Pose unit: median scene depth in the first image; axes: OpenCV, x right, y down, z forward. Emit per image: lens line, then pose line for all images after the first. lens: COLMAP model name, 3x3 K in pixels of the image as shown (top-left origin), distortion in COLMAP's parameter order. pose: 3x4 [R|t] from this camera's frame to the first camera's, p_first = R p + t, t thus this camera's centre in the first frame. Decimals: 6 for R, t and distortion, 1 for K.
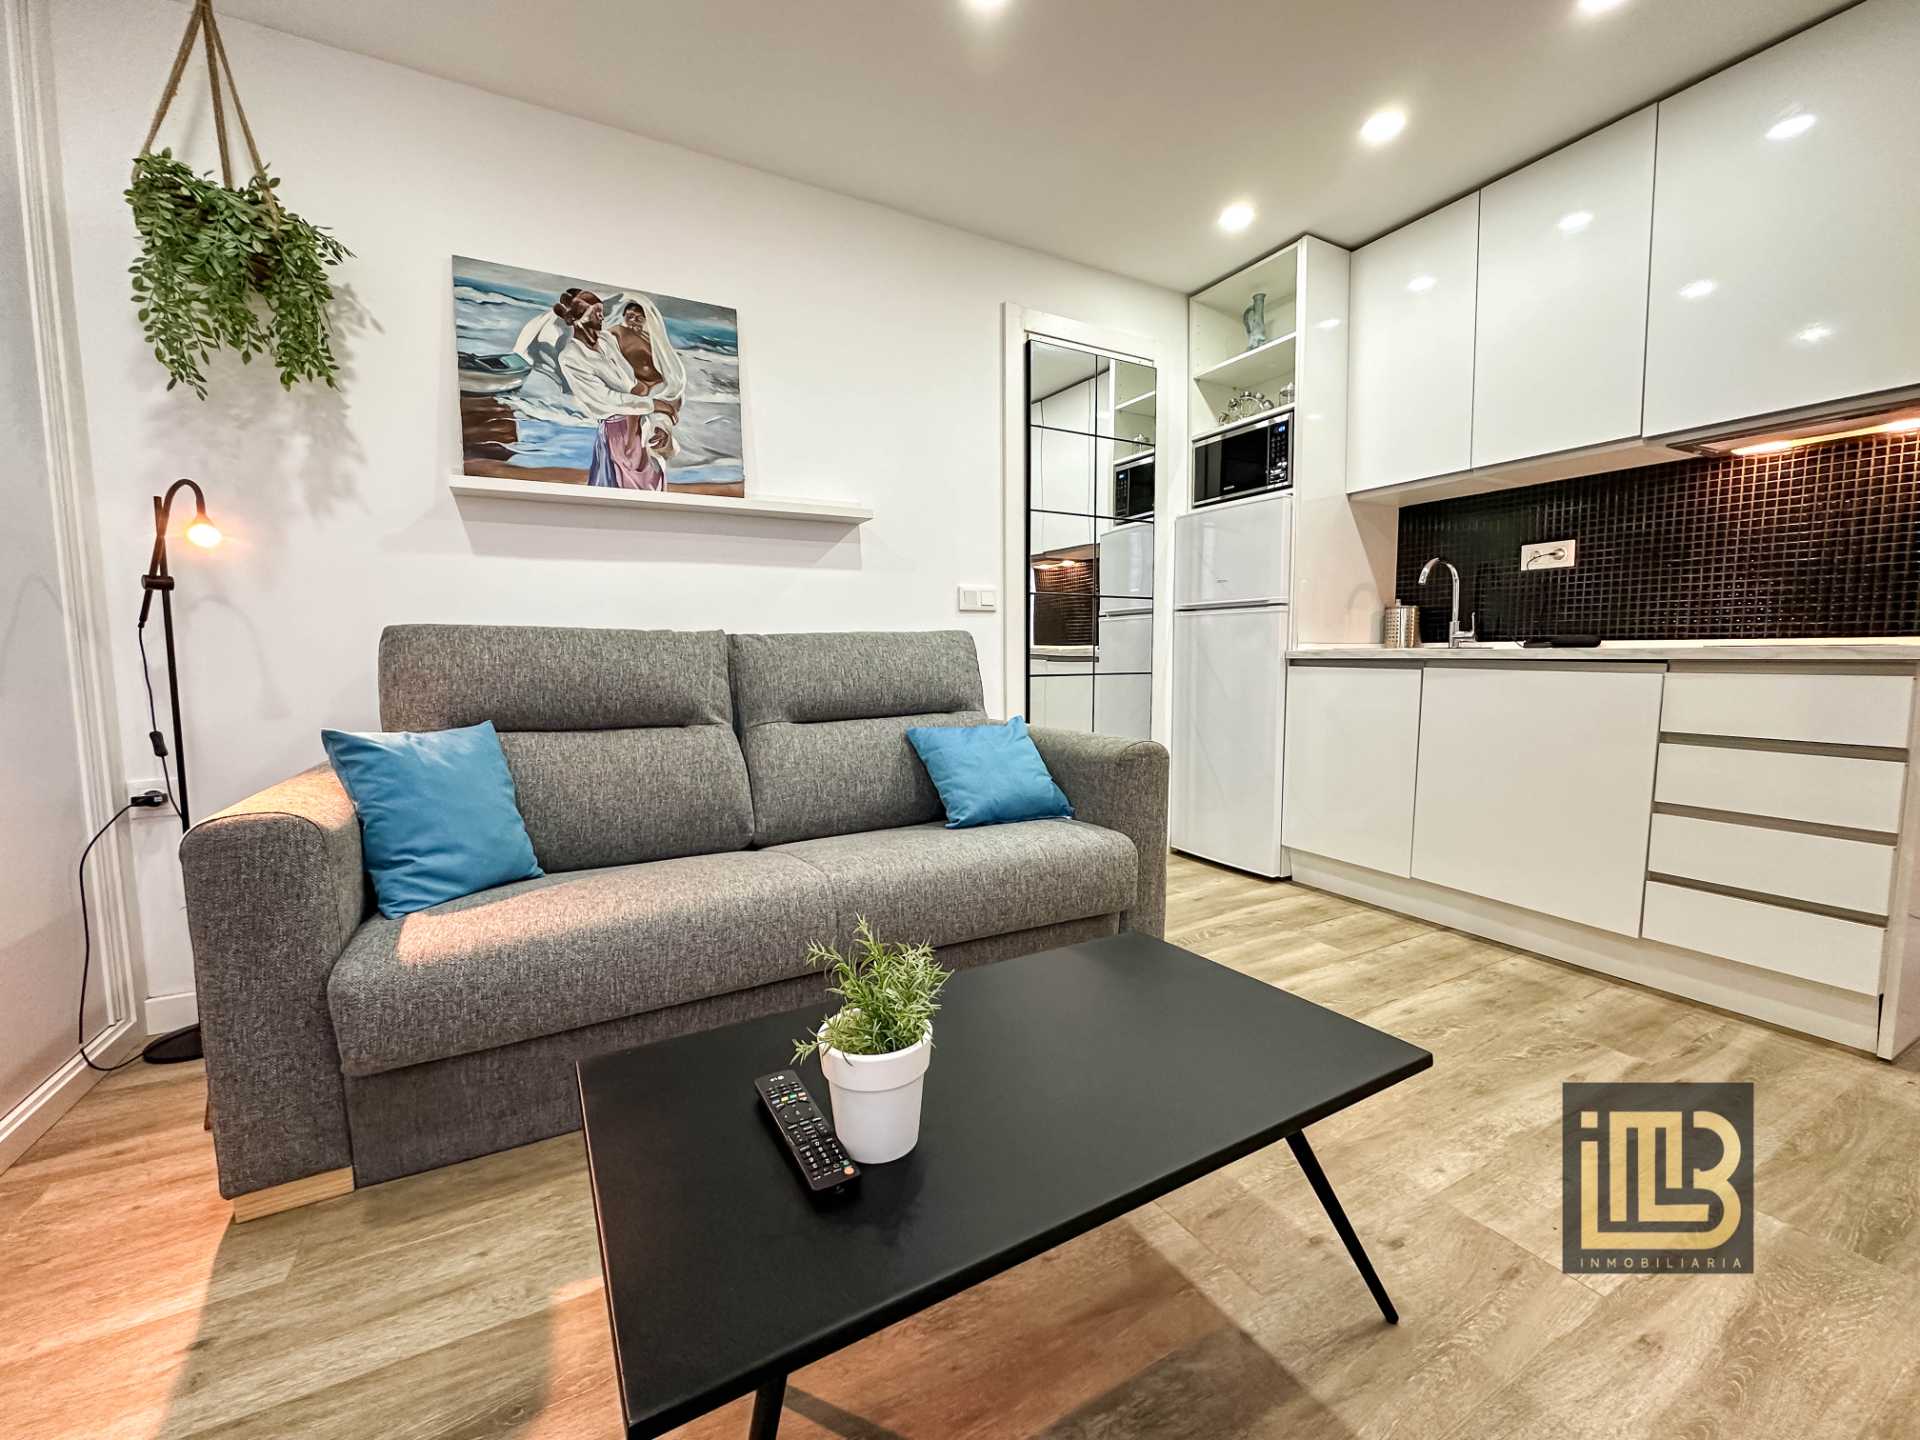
lens RADIAL K [[779.0, 0, 958.6], [0, 779.0, 719.2], [0, 0, 1]] dist [-0.018213, 0.005454]
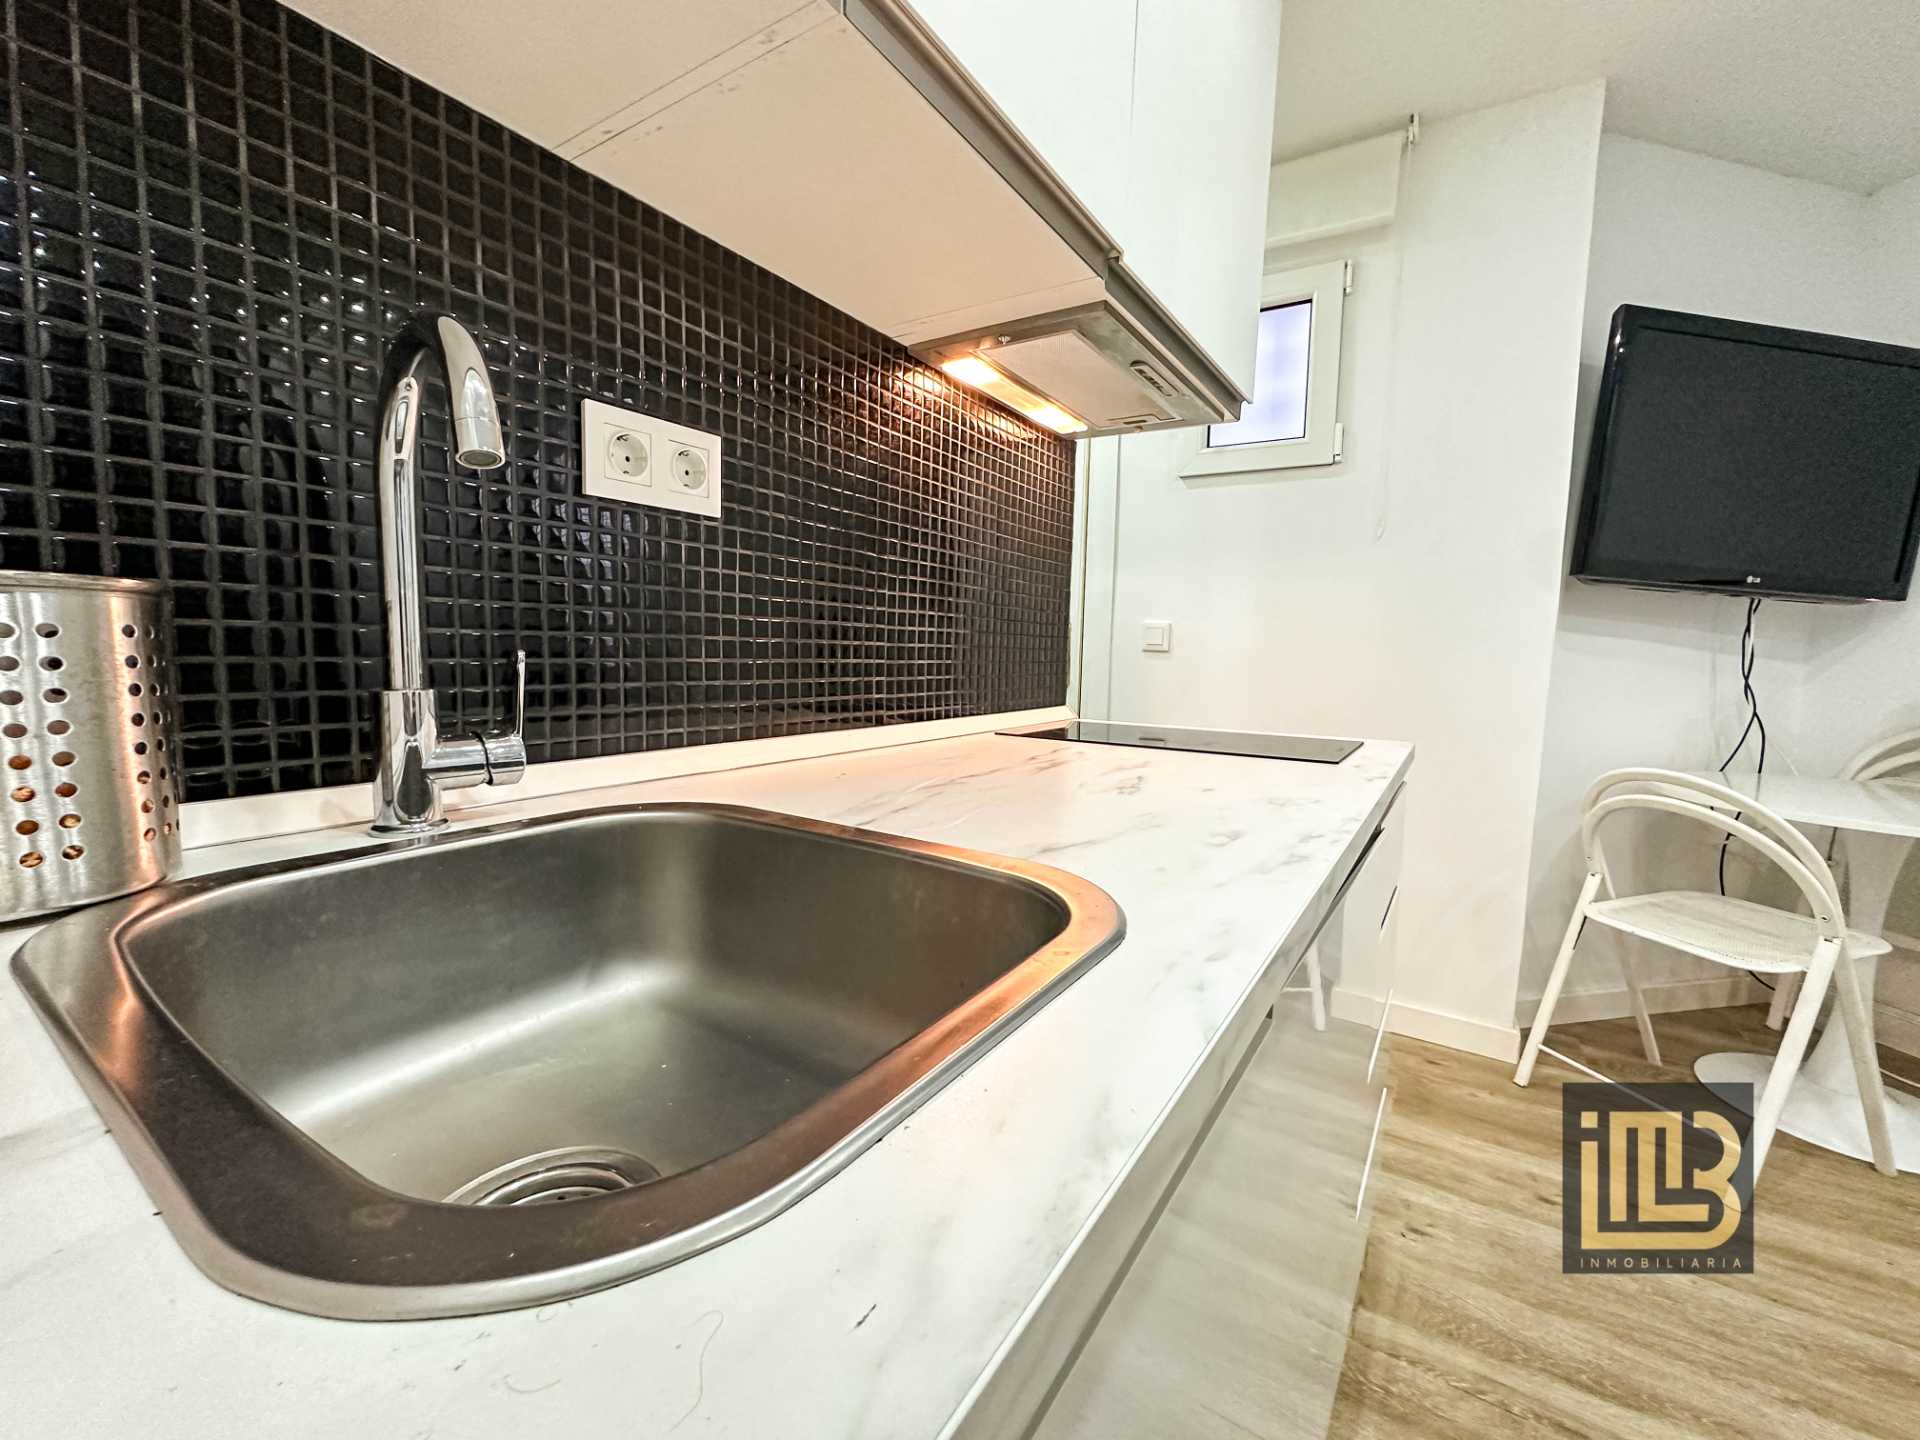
lens RADIAL K [[779.0, 0, 958.6], [0, 779.0, 719.2], [0, 0, 1]] dist [-0.018213, 0.005454]
pose [[-0.470374, -0.084703, 0.878392, 0.520714], [0.055600, 0.990561, 0.125293, -0.172605], [-0.880714, 0.107773, -0.461225, 1.233767]]
